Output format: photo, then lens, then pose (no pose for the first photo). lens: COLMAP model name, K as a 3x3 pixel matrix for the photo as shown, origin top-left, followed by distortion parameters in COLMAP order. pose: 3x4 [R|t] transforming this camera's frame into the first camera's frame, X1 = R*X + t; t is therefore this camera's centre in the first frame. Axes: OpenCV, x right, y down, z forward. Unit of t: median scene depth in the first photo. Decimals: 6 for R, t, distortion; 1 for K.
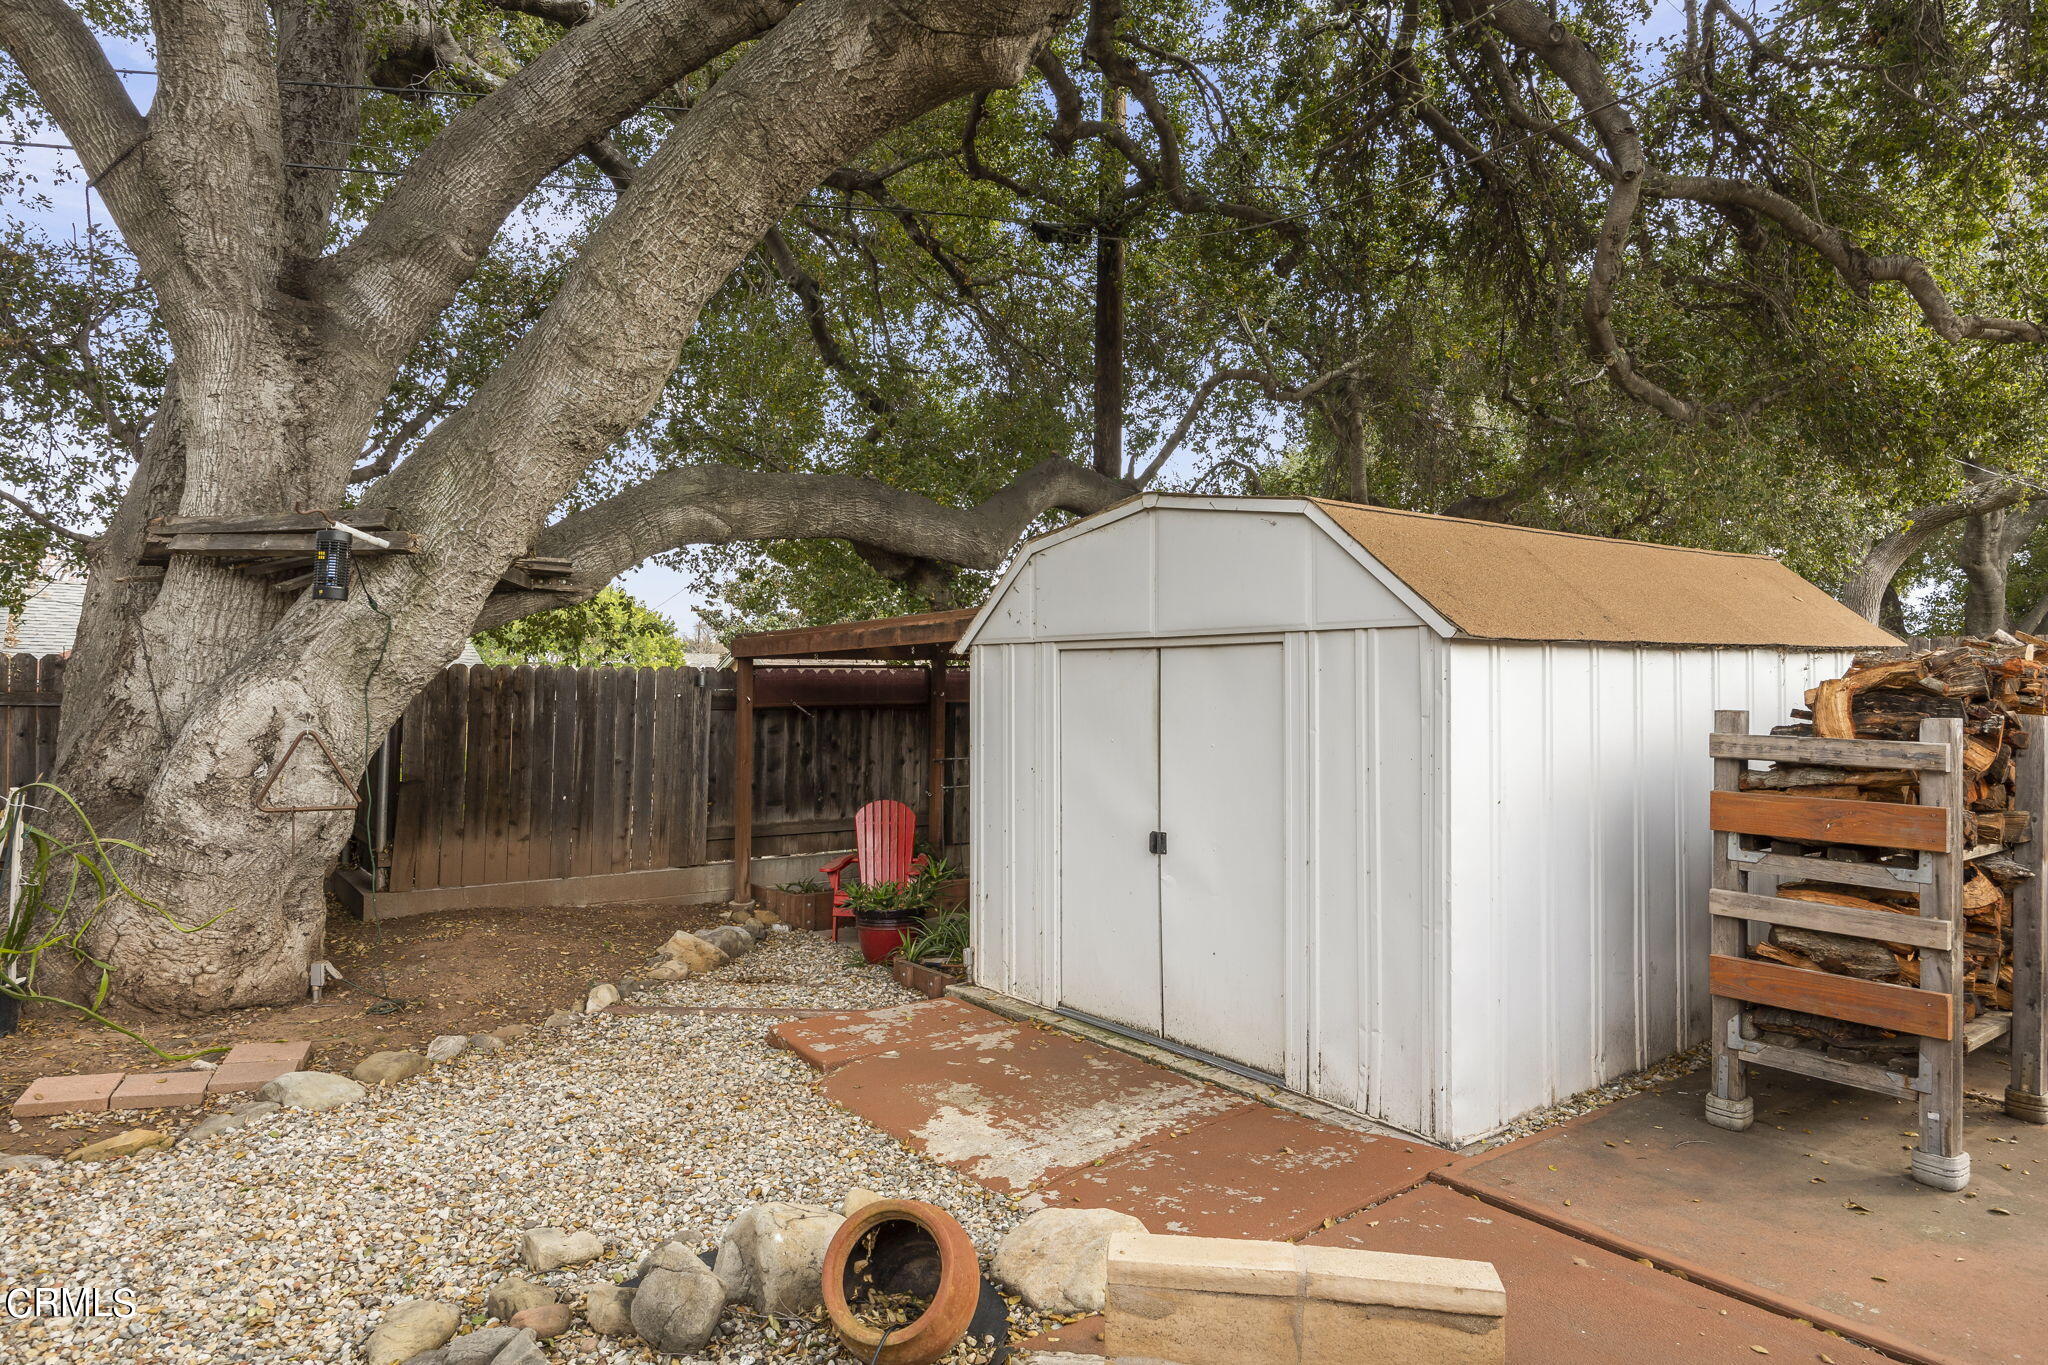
lens RADIAL K [[1226.3, 0, 1021.9], [0, 1226.3, 673.6], [0, 0, 1]] dist [-0.016267, -0.000396]
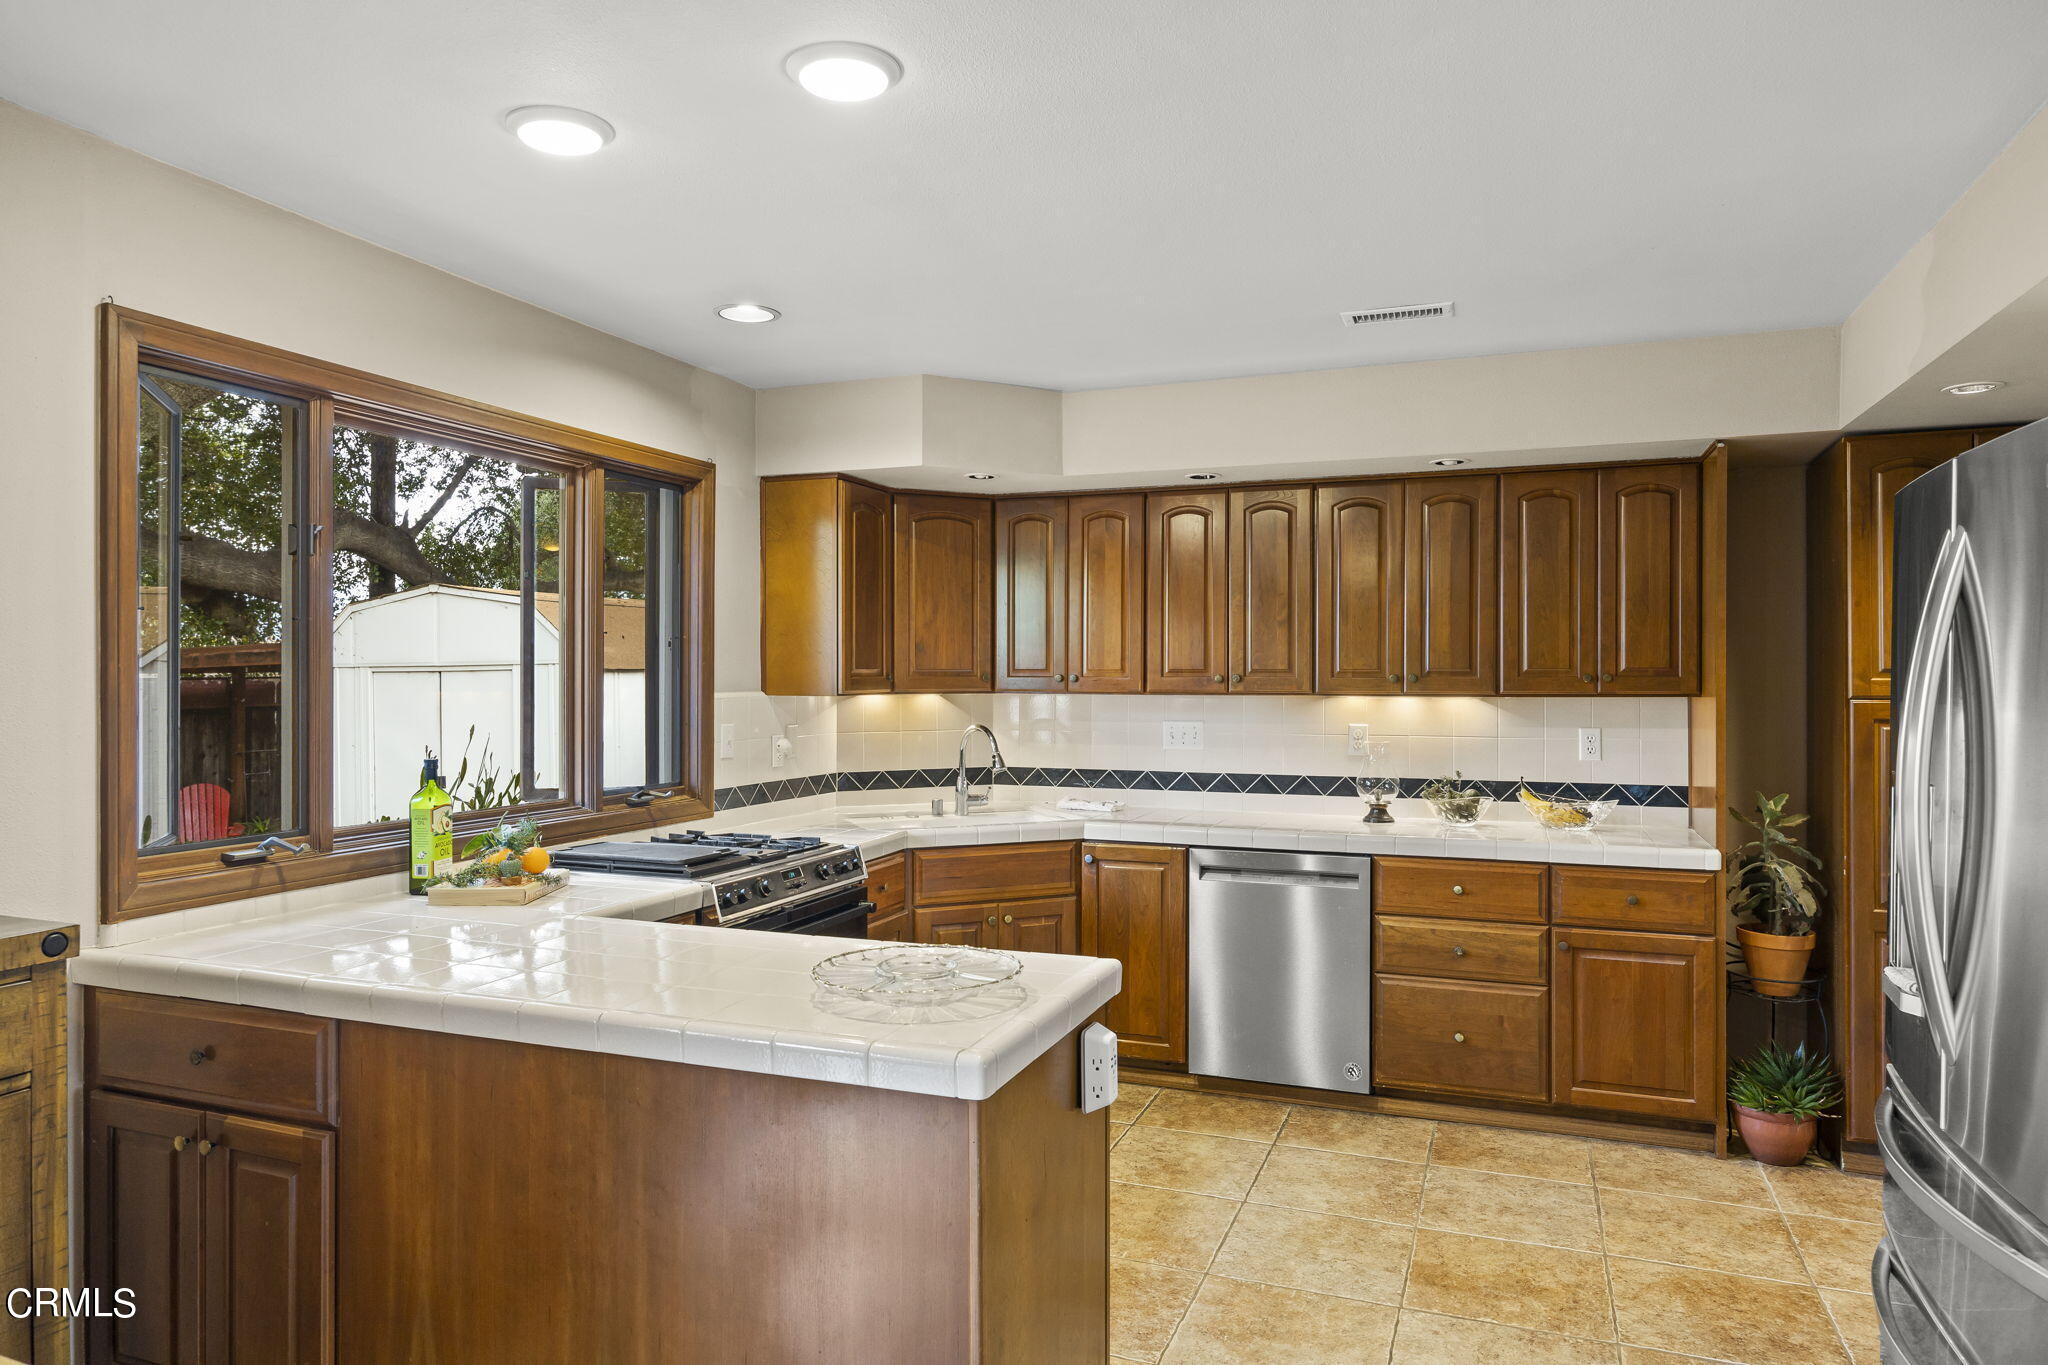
lens RADIAL K [[1263.7, 0, 1026.4], [0, 1263.7, 678.0], [0, 0, 1]] dist [-0.005531, 0.001338]
pose [[0.846229, -0.010502, 0.532717, -0.118684], [0.007135, 0.999939, 0.008380, -0.017808], [-0.532772, -0.003290, 0.846252, -0.830500]]
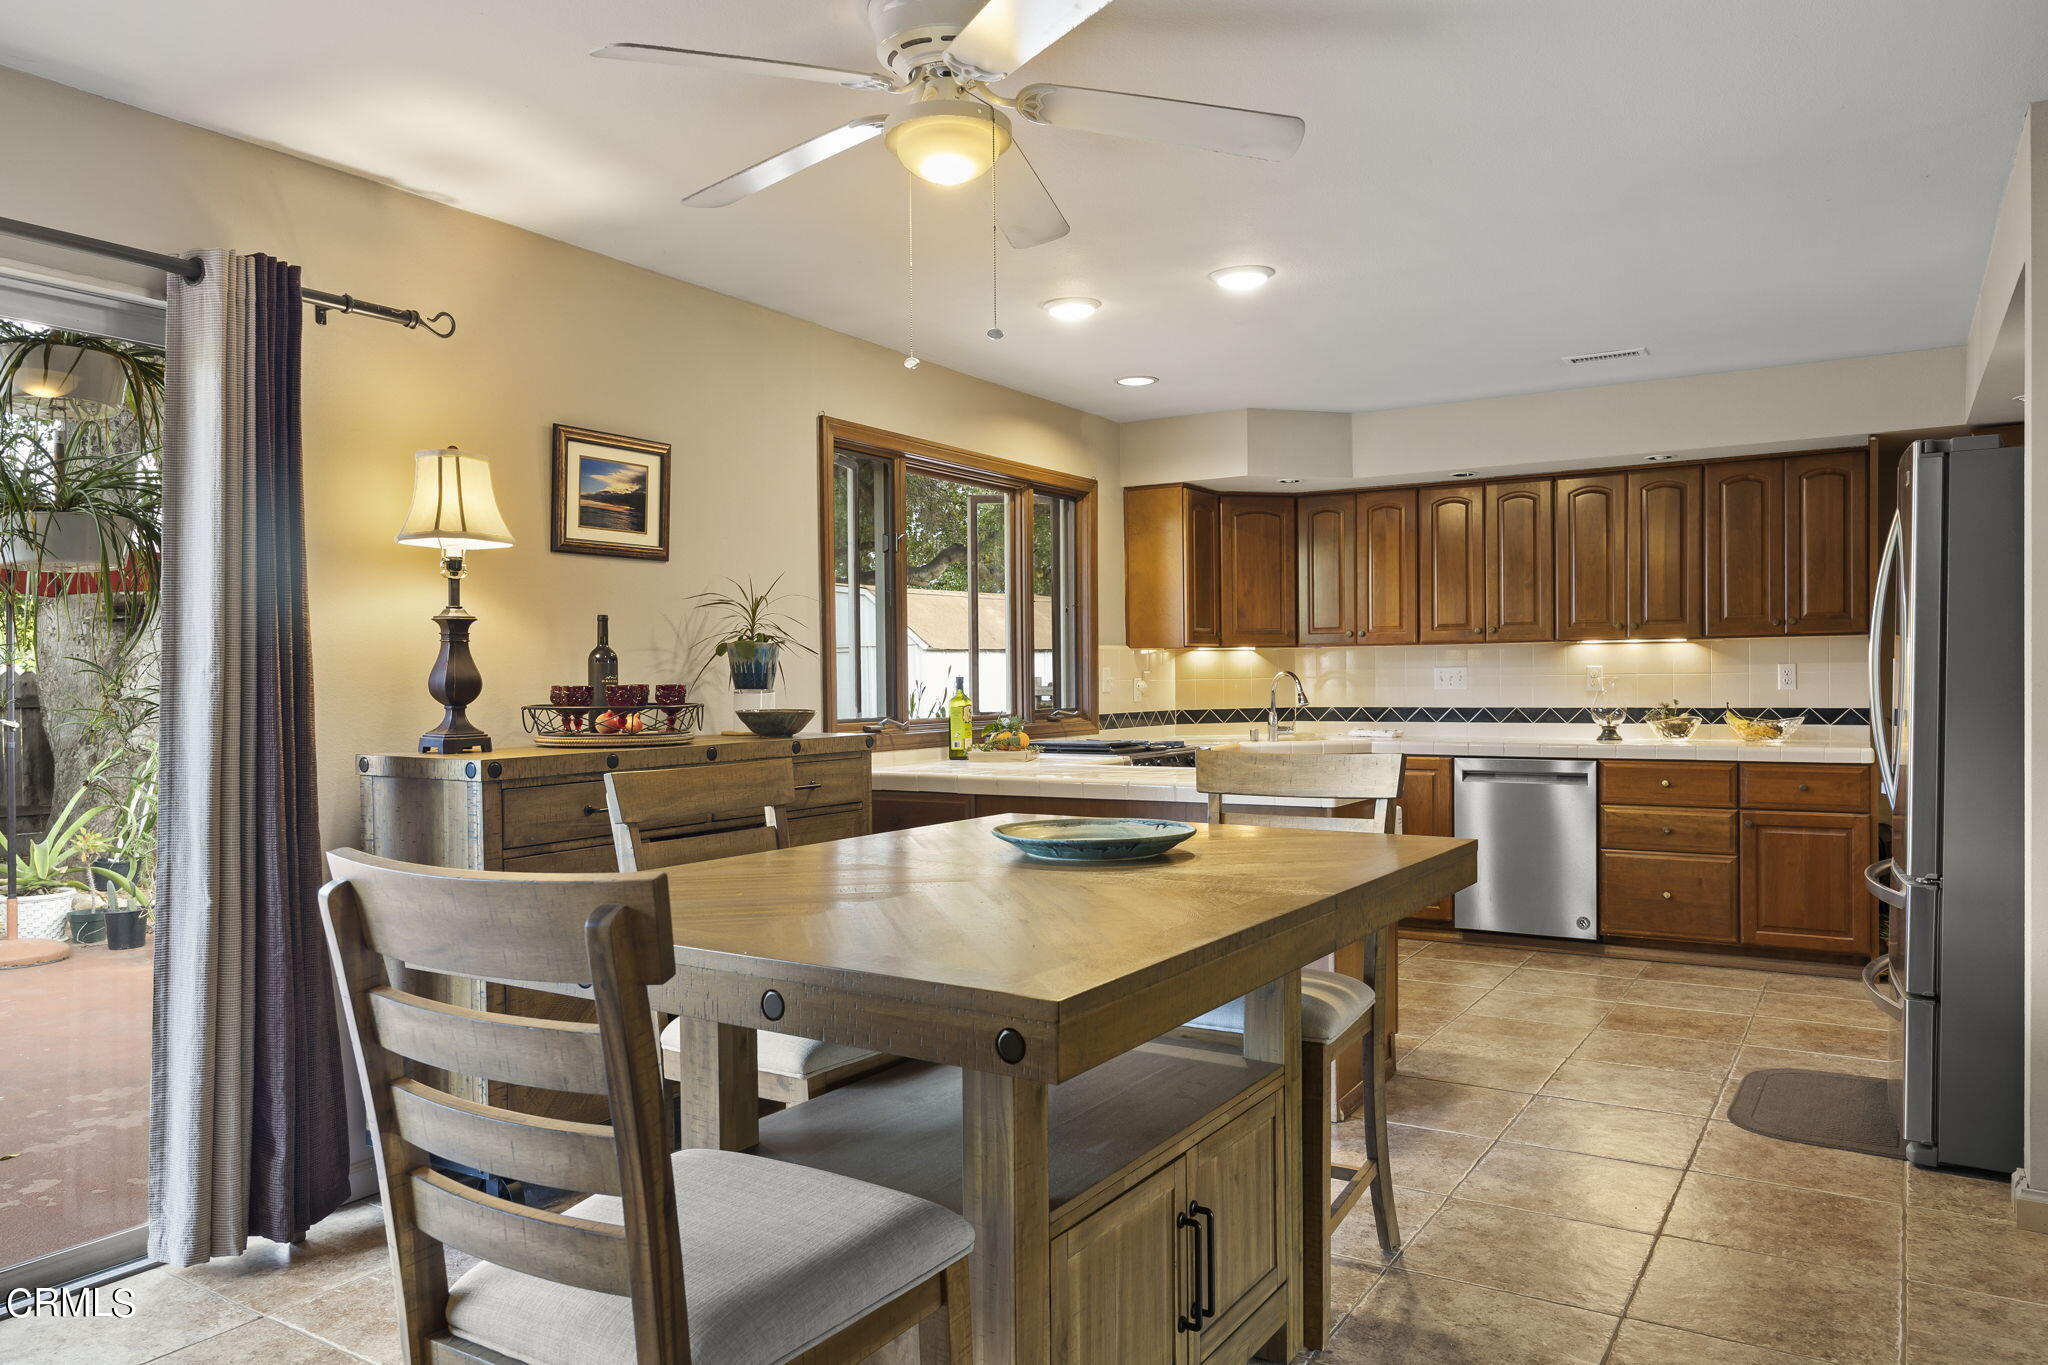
lens RADIAL K [[1391.6, 0, 1021.4], [0, 1391.6, 701.1], [0, 0, 1]] dist [-0.000790, 0.002972]
pose [[0.930487, -0.027004, 0.365327, -0.328263], [0.020498, 0.999555, 0.021675, 0.012014], [-0.365750, -0.012680, 0.930627, -1.107756]]
